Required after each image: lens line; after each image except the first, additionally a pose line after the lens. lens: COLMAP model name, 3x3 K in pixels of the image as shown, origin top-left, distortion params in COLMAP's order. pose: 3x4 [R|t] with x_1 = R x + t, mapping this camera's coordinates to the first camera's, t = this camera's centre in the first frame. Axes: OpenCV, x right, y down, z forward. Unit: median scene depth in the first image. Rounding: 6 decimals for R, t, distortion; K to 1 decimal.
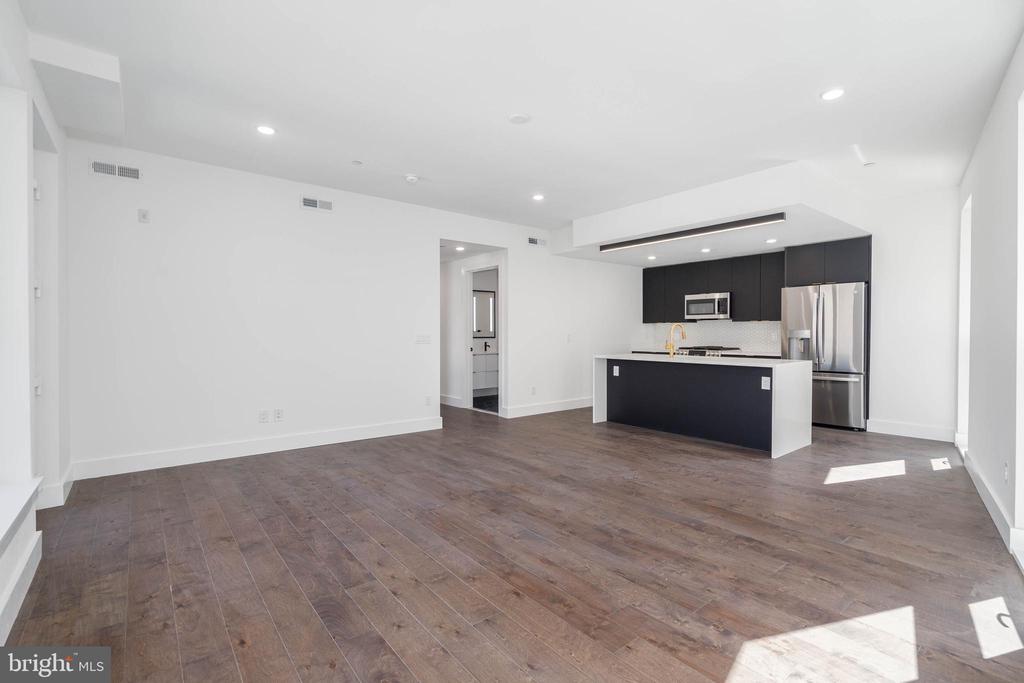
lens RADIAL K [[466.9, 0, 512.0], [0, 466.9, 341.5], [0, 0, 1]] dist [-0.001011, 0.000245]
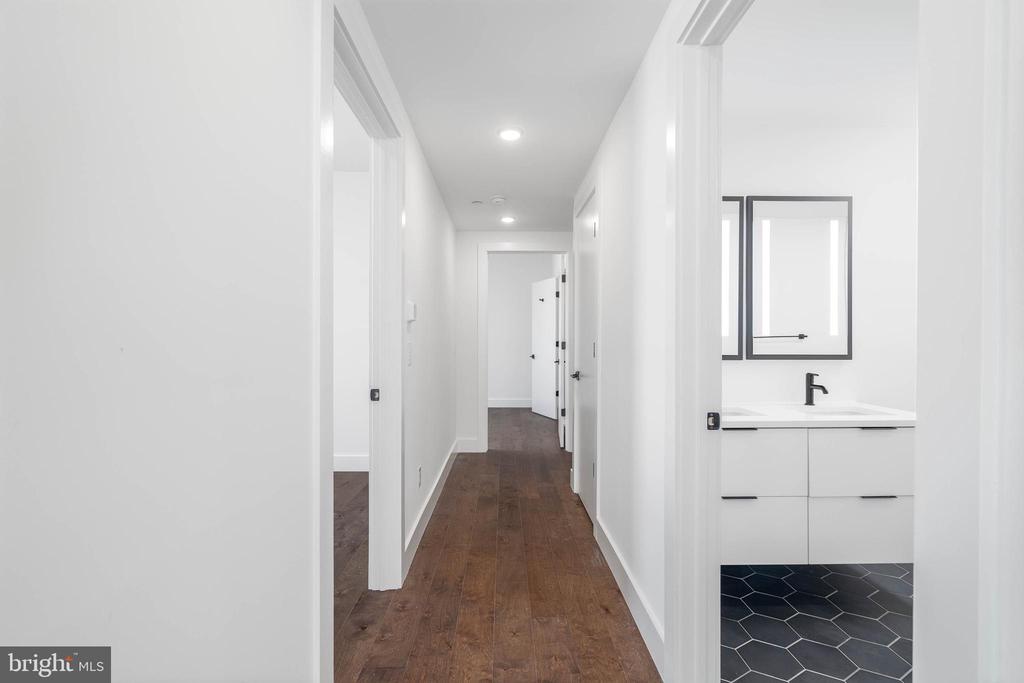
lens RADIAL K [[468.2, 0, 513.6], [0, 468.2, 342.9], [0, 0, 1]] dist [-0.000478, 0.000495]
pose [[0.794341, 0.001109, -0.607471, -0.059050], [-0.011193, 0.999855, -0.012812, -0.024967], [0.607368, 0.016976, 0.794239, 1.461268]]
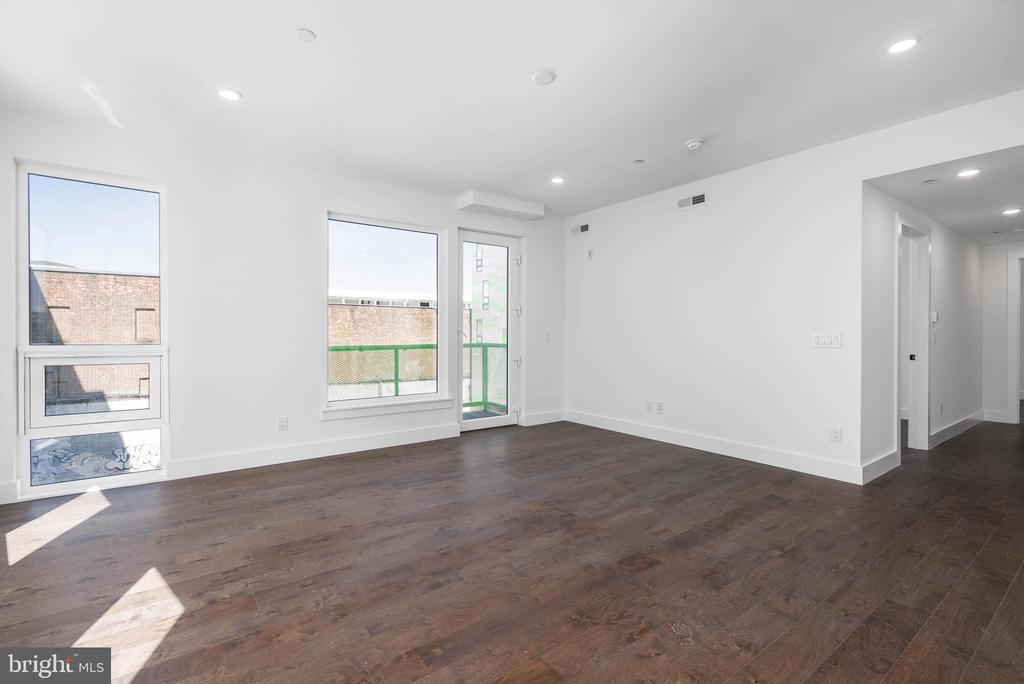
lens RADIAL K [[468.5, 0, 511.1], [0, 468.5, 336.7], [0, 0, 1]] dist [-0.003103, 0.000305]
pose [[-0.041956, 0.004283, -0.999110, 0.720945], [-0.016959, 0.999844, 0.004999, -0.010518], [0.998976, 0.017153, -0.041877, 0.818580]]
